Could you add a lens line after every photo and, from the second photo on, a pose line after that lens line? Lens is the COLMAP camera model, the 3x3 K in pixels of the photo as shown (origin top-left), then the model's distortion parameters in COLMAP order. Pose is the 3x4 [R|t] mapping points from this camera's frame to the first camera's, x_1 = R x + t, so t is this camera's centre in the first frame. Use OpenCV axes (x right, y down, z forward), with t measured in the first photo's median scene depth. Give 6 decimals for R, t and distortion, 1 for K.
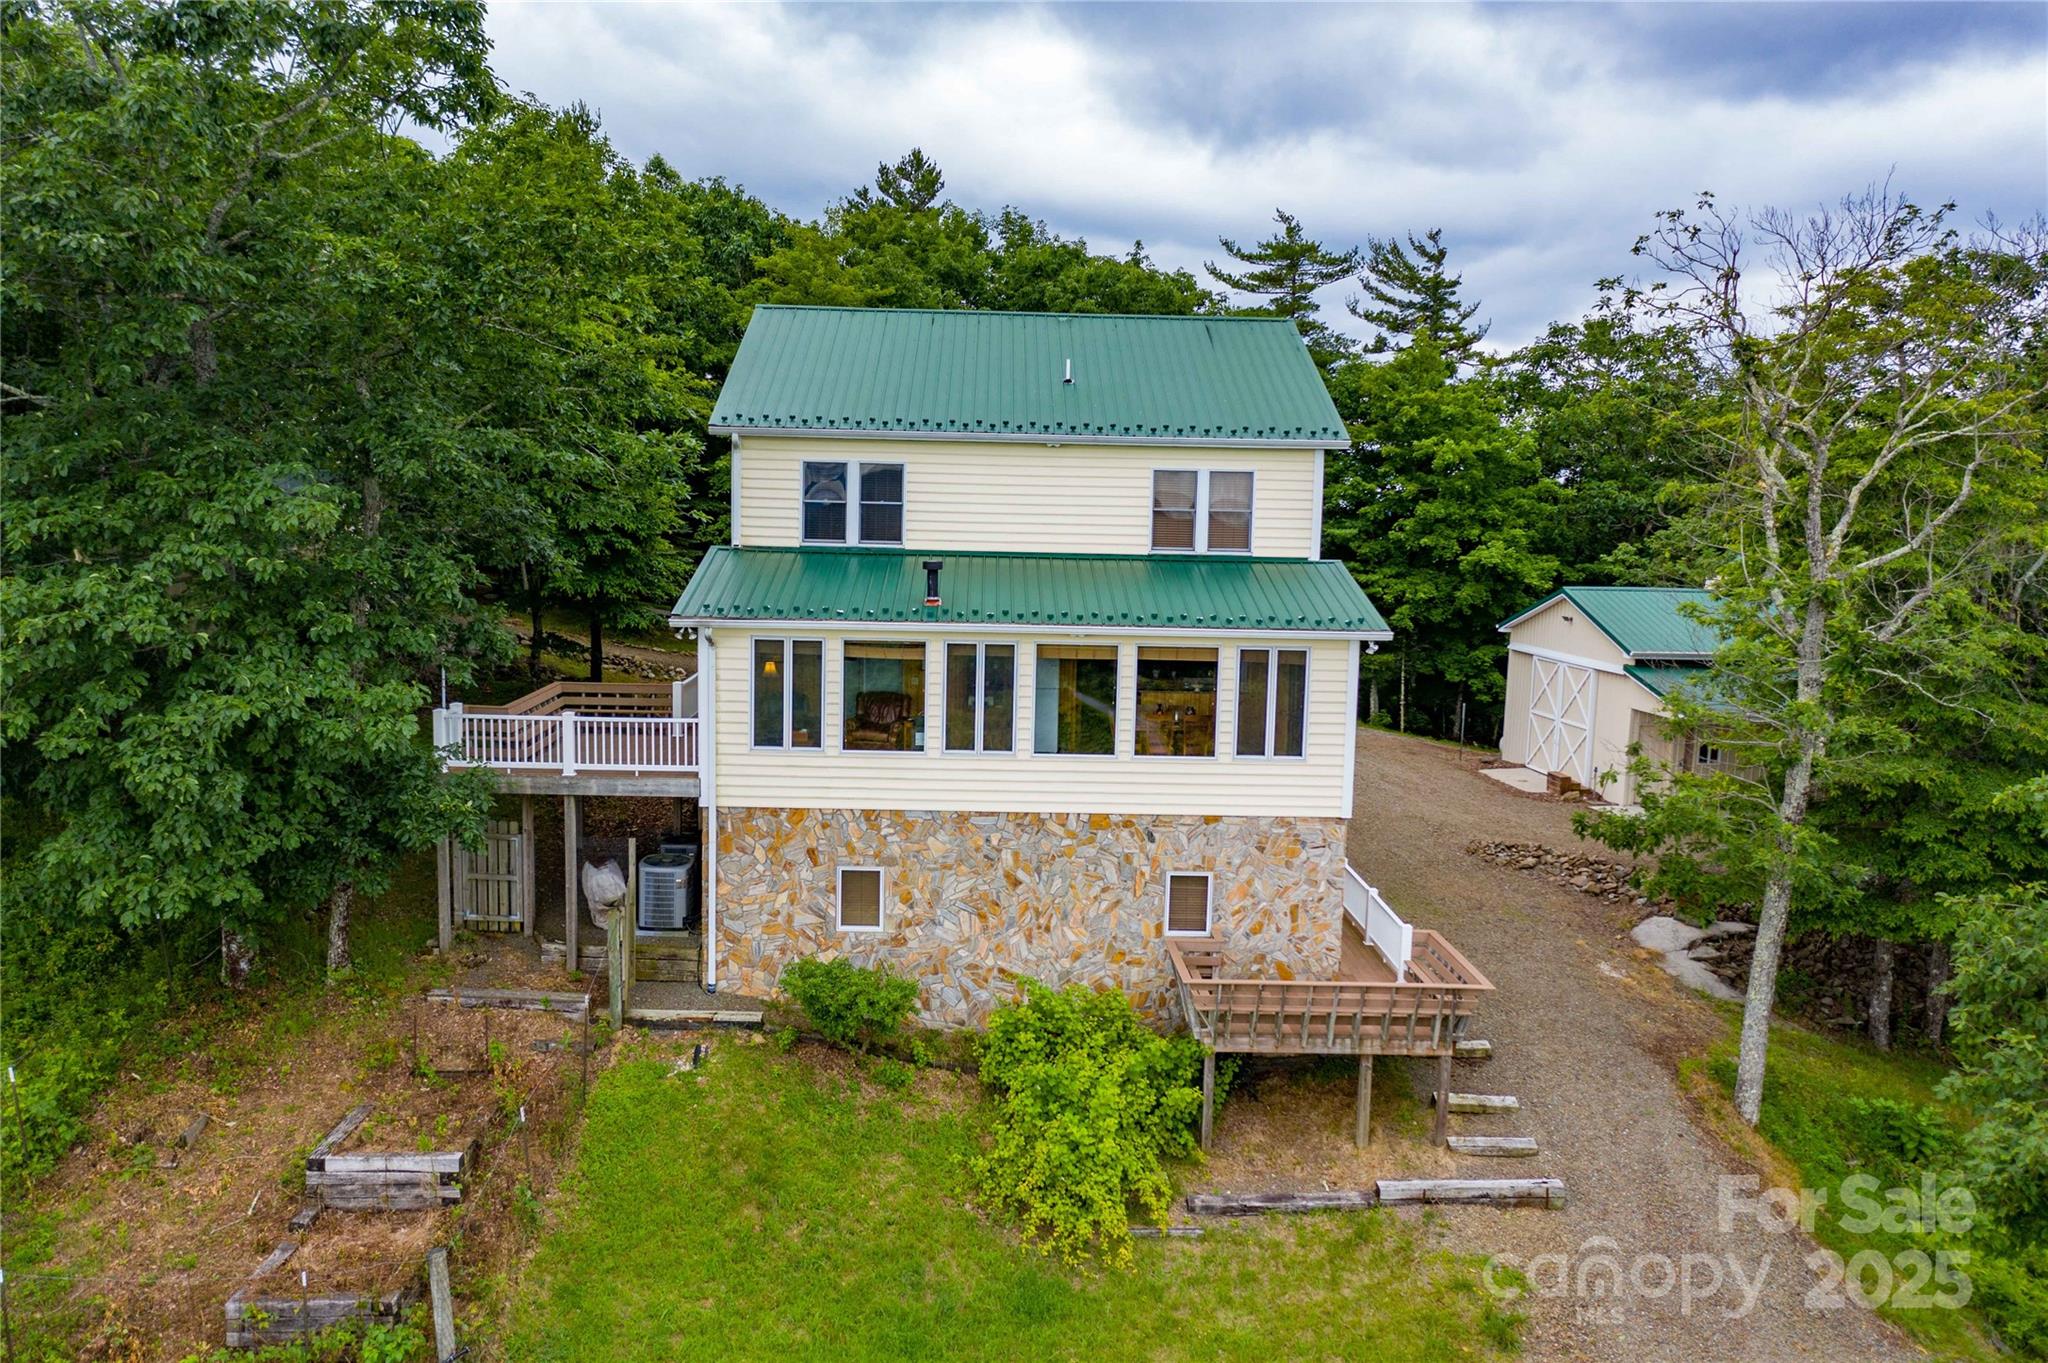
lens RADIAL K [[1622.6, 0, 1024.0], [0, 1622.6, 681.5], [0, 0, 1]] dist [-0.008275, 0.000351]
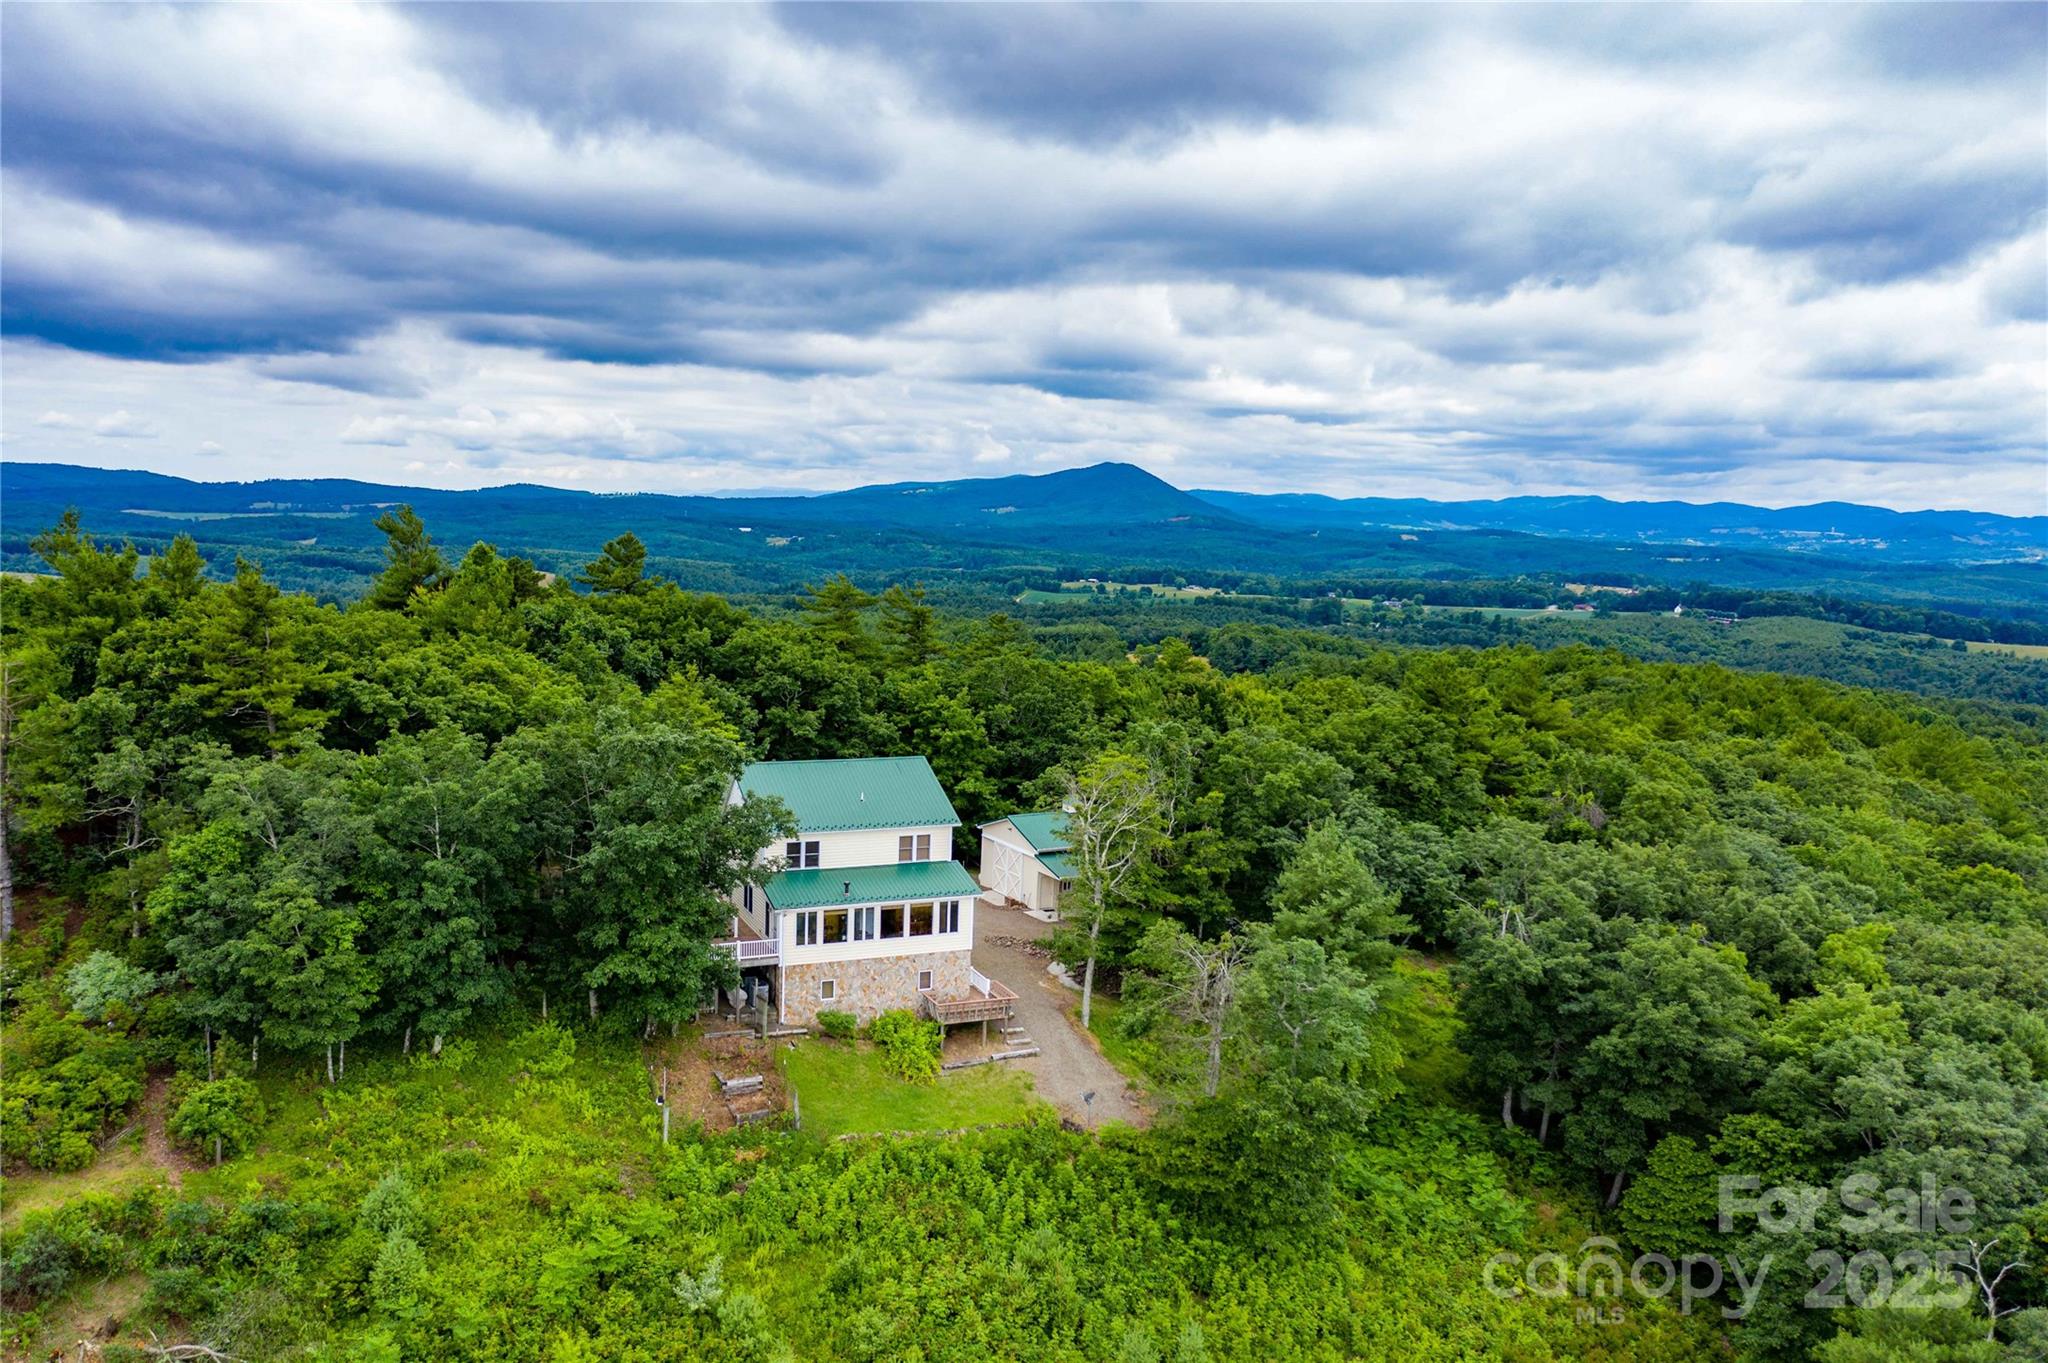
lens RADIAL K [[1622.6, 0, 1024.0], [0, 1622.6, 681.5], [0, 0, 1]] dist [-0.008275, 0.000351]
pose [[0.924635, -0.037078, 0.379044, -0.924571], [0.032568, 0.999302, 0.018305, -0.513126], [-0.379458, -0.004581, 0.925198, -2.071817]]
